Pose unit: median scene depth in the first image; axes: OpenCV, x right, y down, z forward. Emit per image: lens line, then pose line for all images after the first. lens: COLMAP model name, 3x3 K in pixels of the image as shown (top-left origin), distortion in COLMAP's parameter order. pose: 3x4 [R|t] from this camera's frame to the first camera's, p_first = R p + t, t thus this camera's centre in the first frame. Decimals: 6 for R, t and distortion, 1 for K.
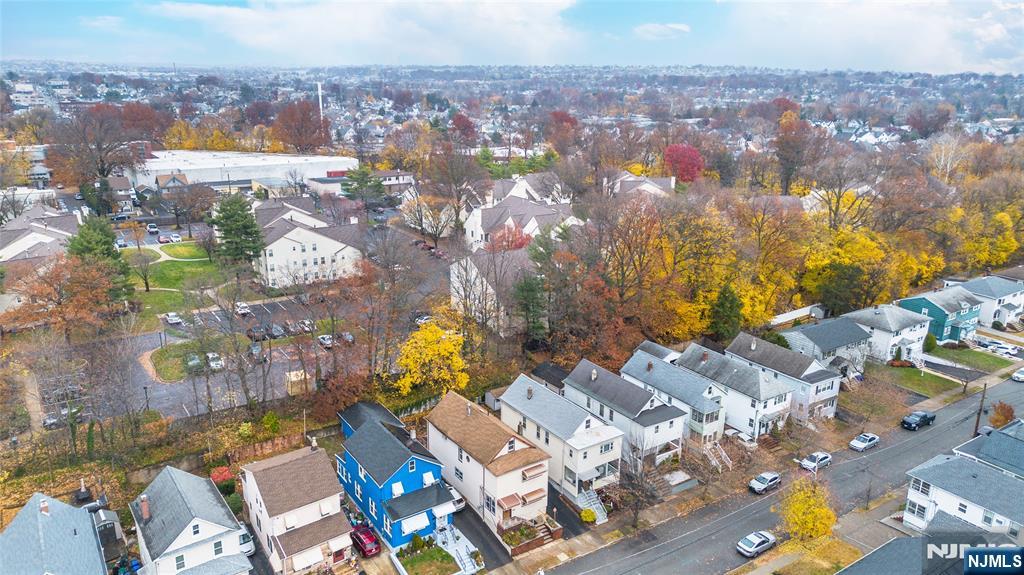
lens RADIAL K [[721.6, 0, 508.6], [0, 721.6, 289.1], [0, 0, 1]] dist [0.069861, -0.056297]
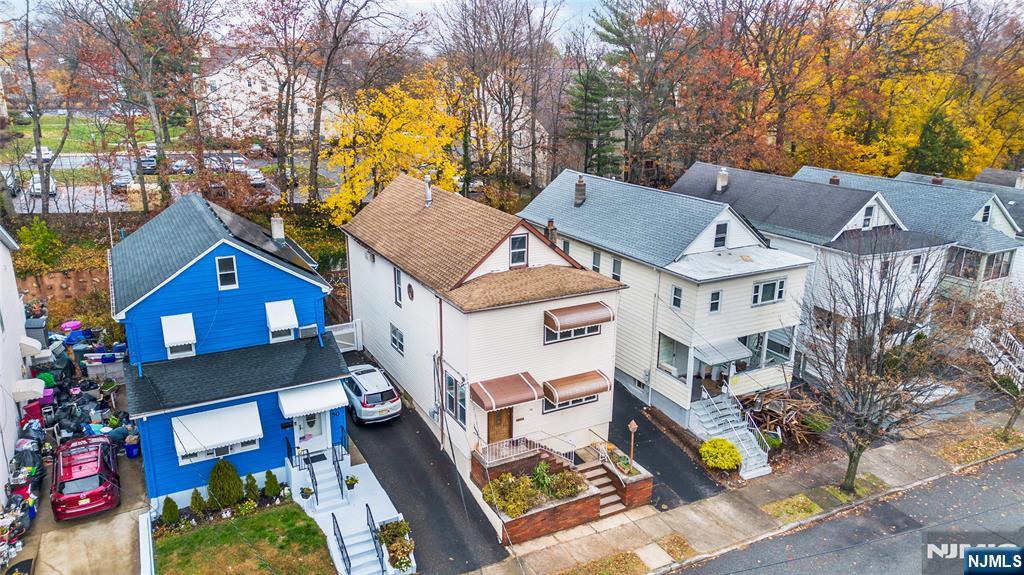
lens RADIAL K [[721.6, 0, 508.6], [0, 721.6, 289.1], [0, 0, 1]] dist [0.069861, -0.056297]
pose [[0.994572, 0.027132, -0.100446, 0.035951], [-0.026823, 0.999630, 0.004427, 0.232556], [0.100529, -0.001708, 0.994933, 0.624871]]
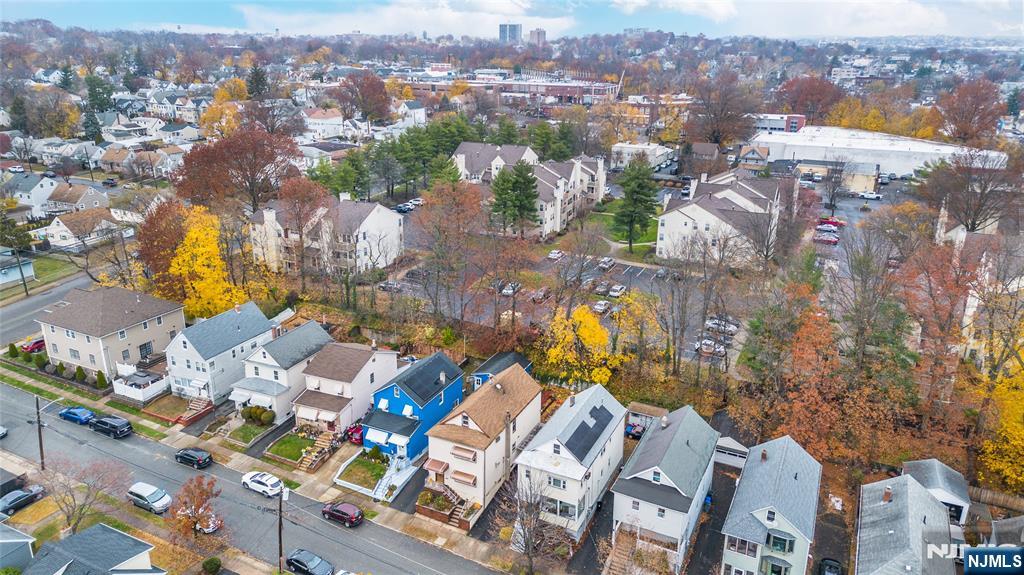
lens RADIAL K [[721.6, 0, 508.6], [0, 721.6, 289.1], [0, 0, 1]] dist [0.069861, -0.056297]
pose [[0.490686, 0.278700, -0.825563, 0.805021], [-0.254183, 0.952041, 0.170320, -0.143238], [0.833438, 0.126271, 0.537994, 0.481747]]
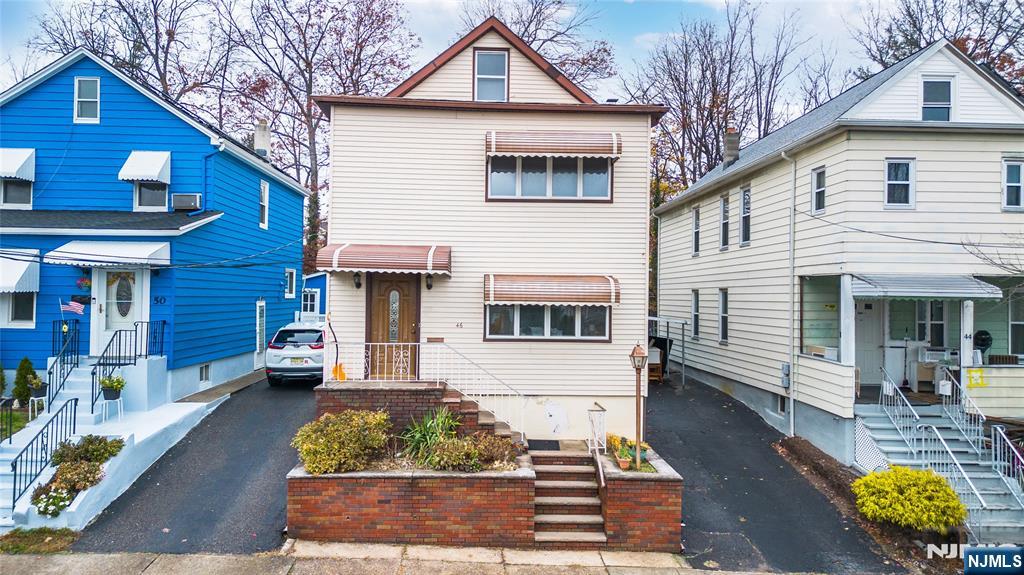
lens RADIAL K [[721.6, 0, 508.6], [0, 721.6, 289.1], [0, 0, 1]] dist [0.069861, -0.056297]
pose [[0.847093, -0.007822, -0.531387, 0.125382], [-0.157527, 0.951261, -0.265119, 0.333804], [0.507561, 0.308288, 0.804575, 0.835487]]
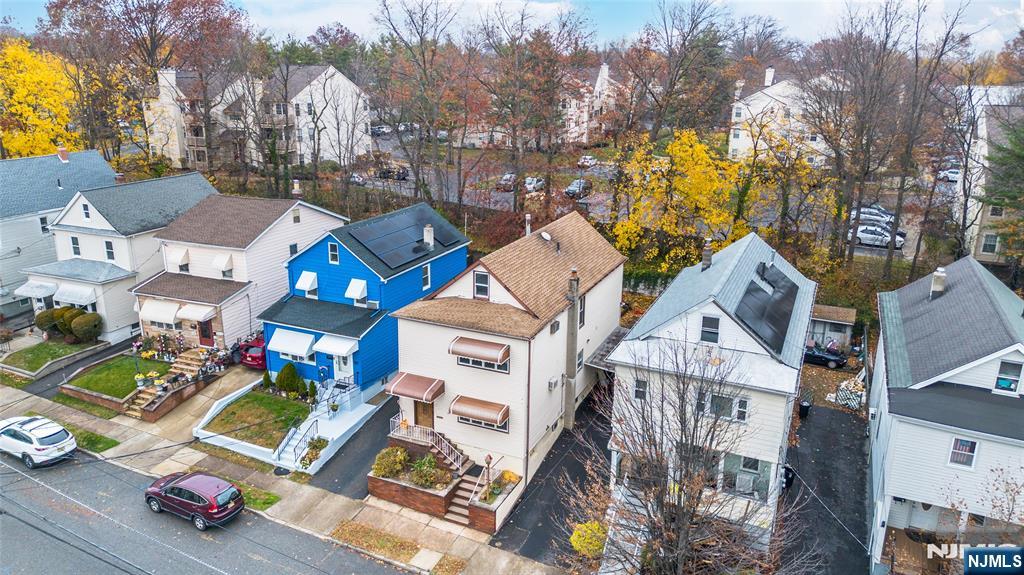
lens RADIAL K [[721.6, 0, 508.6], [0, 721.6, 289.1], [0, 0, 1]] dist [0.069861, -0.056297]
pose [[0.509323, 0.243256, -0.825480, 0.375586], [-0.251917, 0.959344, 0.127270, 0.156554], [0.822878, 0.143131, 0.549896, 0.763348]]
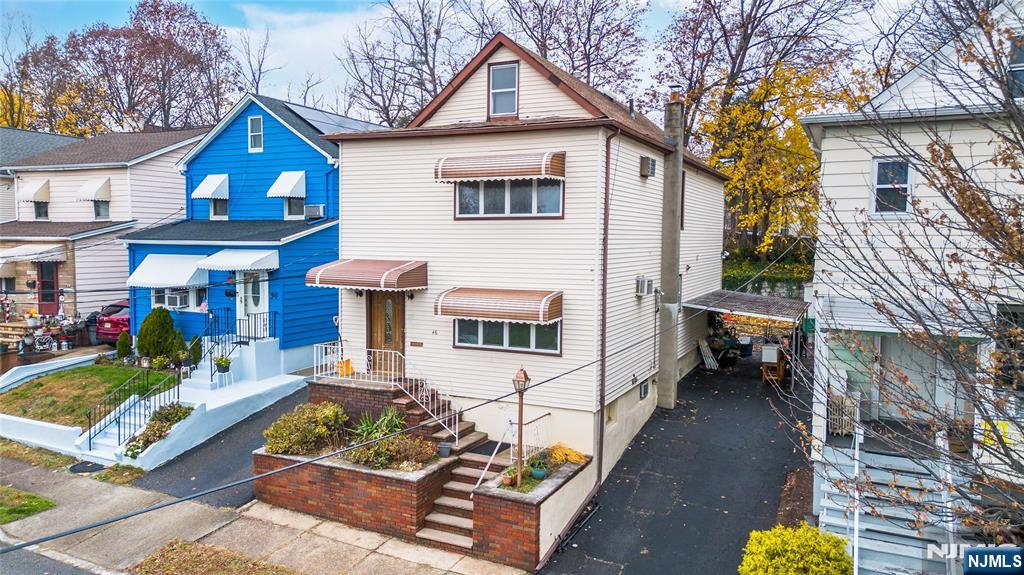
lens RADIAL K [[721.6, 0, 508.6], [0, 721.6, 289.1], [0, 0, 1]] dist [0.069861, -0.056297]
pose [[0.499686, 0.051298, -0.864686, 0.207516], [-0.254721, 0.962810, -0.090080, 0.295585], [0.827907, 0.265265, 0.494170, 0.895028]]
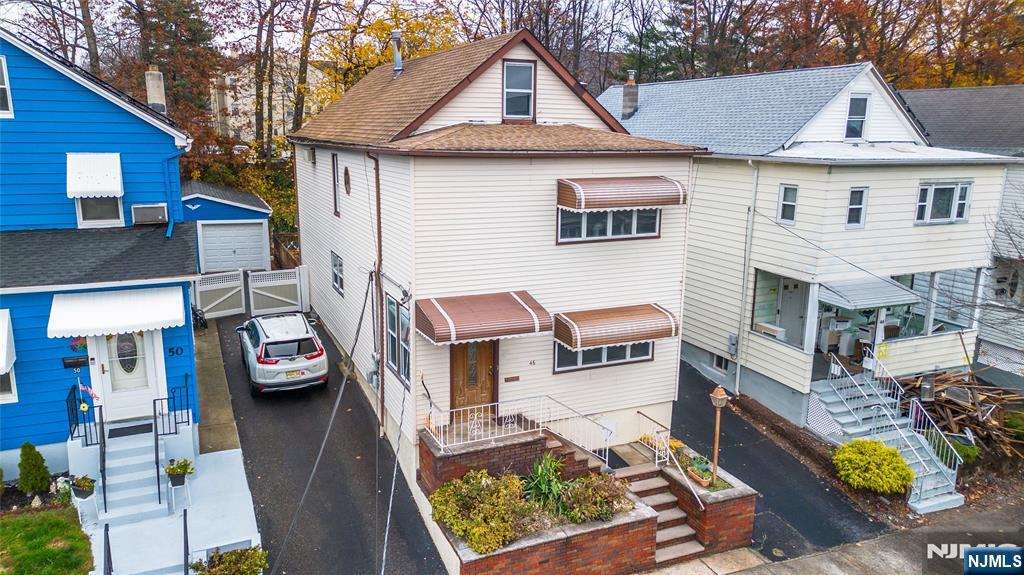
lens RADIAL K [[721.6, 0, 508.6], [0, 721.6, 289.1], [0, 0, 1]] dist [0.069861, -0.056297]
pose [[0.983749, 0.037780, -0.175527, 0.040622], [-0.051784, 0.995770, -0.075899, 0.289344], [0.171917, 0.083755, 0.981544, 0.784264]]
